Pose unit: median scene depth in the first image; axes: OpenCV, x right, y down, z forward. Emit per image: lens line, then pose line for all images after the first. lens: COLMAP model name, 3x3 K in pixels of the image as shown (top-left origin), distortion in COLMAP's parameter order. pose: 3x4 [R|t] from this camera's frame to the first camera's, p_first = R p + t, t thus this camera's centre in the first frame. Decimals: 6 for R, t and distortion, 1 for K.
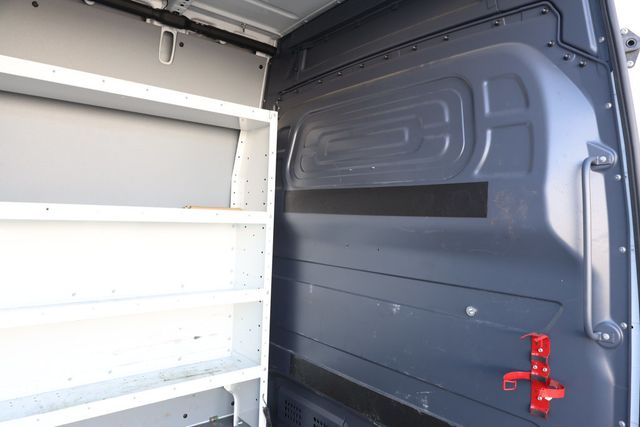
lens RADIAL K [[442.8, 0, 319.6], [0, 442.8, 214.3], [0, 0, 1]] dist [0.000007, 0.002868]
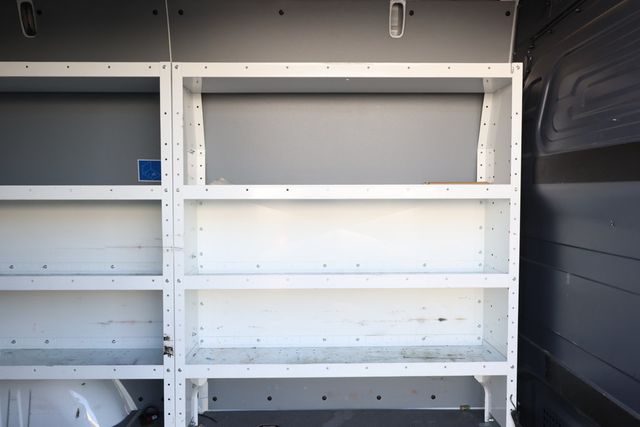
lens RADIAL K [[442.8, 0, 321.1], [0, 442.8, 213.4], [0, 0, 1]] dist [0.000007, 0.002868]
pose [[0.783239, -0.004281, -0.621706, 0.121541], [0.033864, 0.998786, 0.035785, 0.006957], [0.620798, -0.049081, 0.782433, 0.107144]]
